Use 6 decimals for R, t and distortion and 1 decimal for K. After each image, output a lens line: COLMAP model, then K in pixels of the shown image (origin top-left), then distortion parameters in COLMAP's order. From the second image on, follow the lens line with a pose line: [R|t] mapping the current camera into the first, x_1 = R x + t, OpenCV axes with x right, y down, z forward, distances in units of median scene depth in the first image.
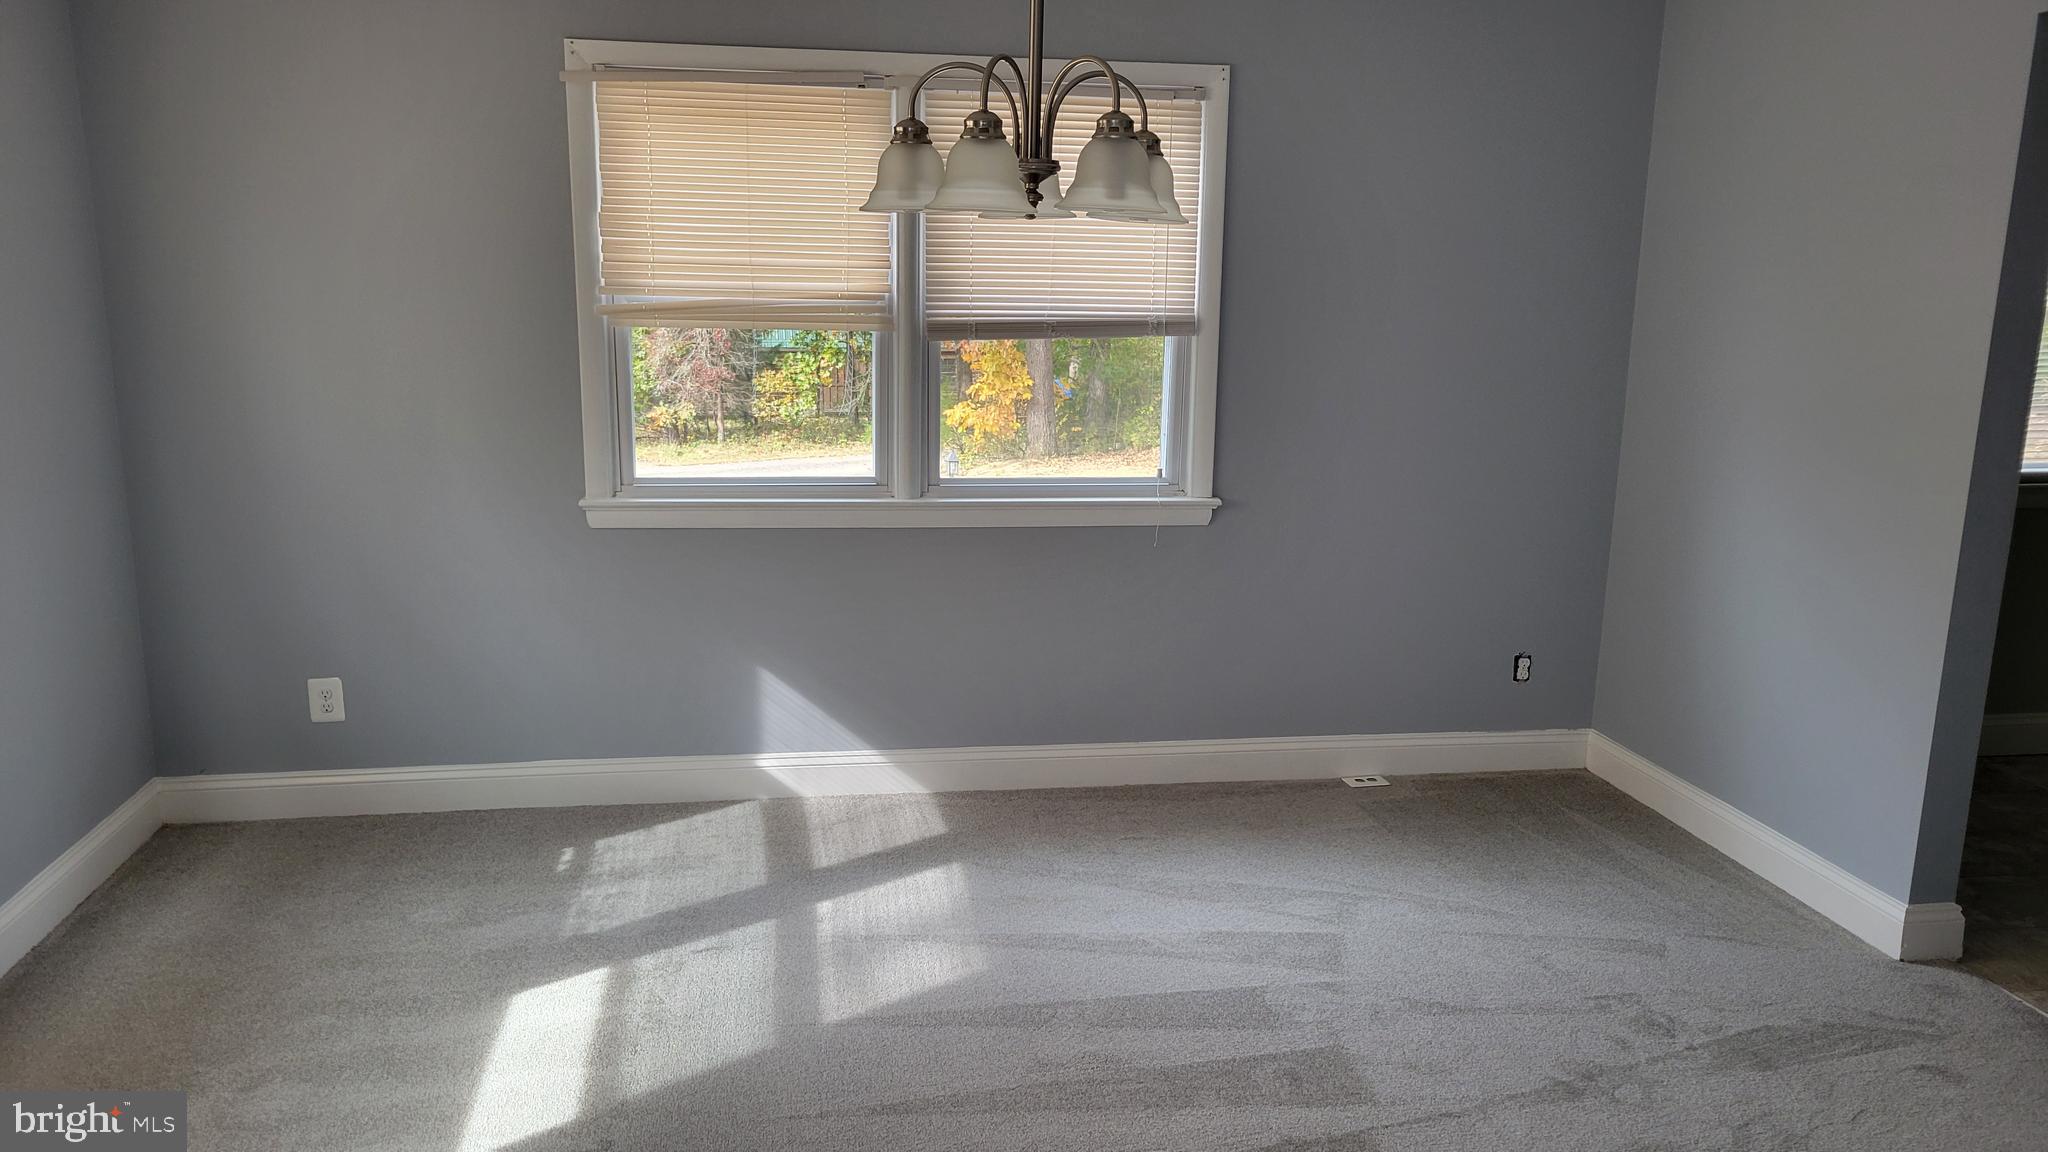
lens RADIAL K [[1480.8, 0, 1021.8], [0, 1480.8, 584.0], [0, 0, 1]] dist [0.004849, -0.002558]
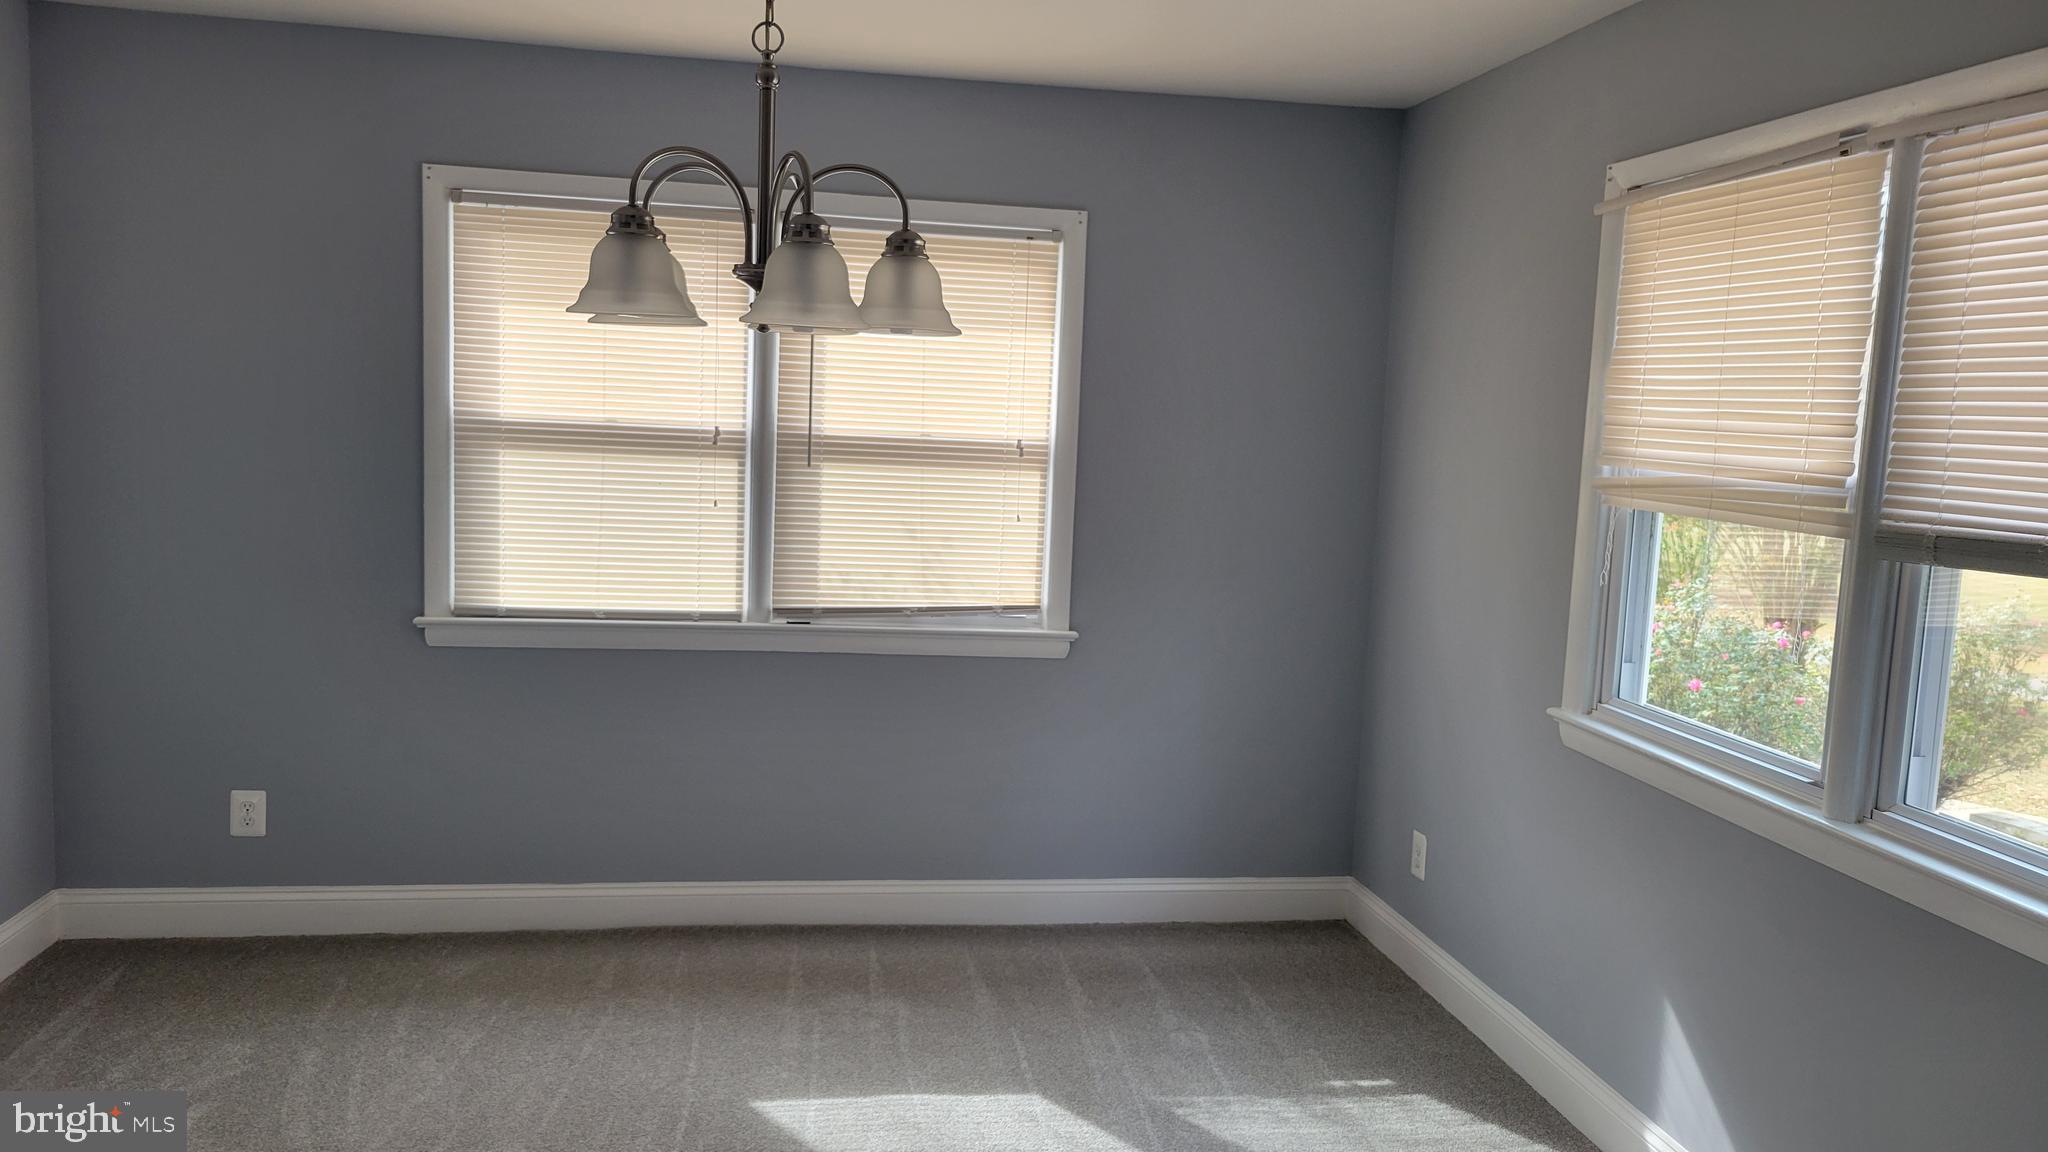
lens RADIAL K [[1521.1, 0, 1024.0], [0, 1521.1, 576.0], [0, 0, 1]] dist [-0.005516, -0.002120]
pose [[0.006121, 0.093967, -0.995557, 0.539366], [-0.250827, 0.963892, 0.089436, -0.130278], [0.968012, 0.249165, 0.029469, 0.675901]]
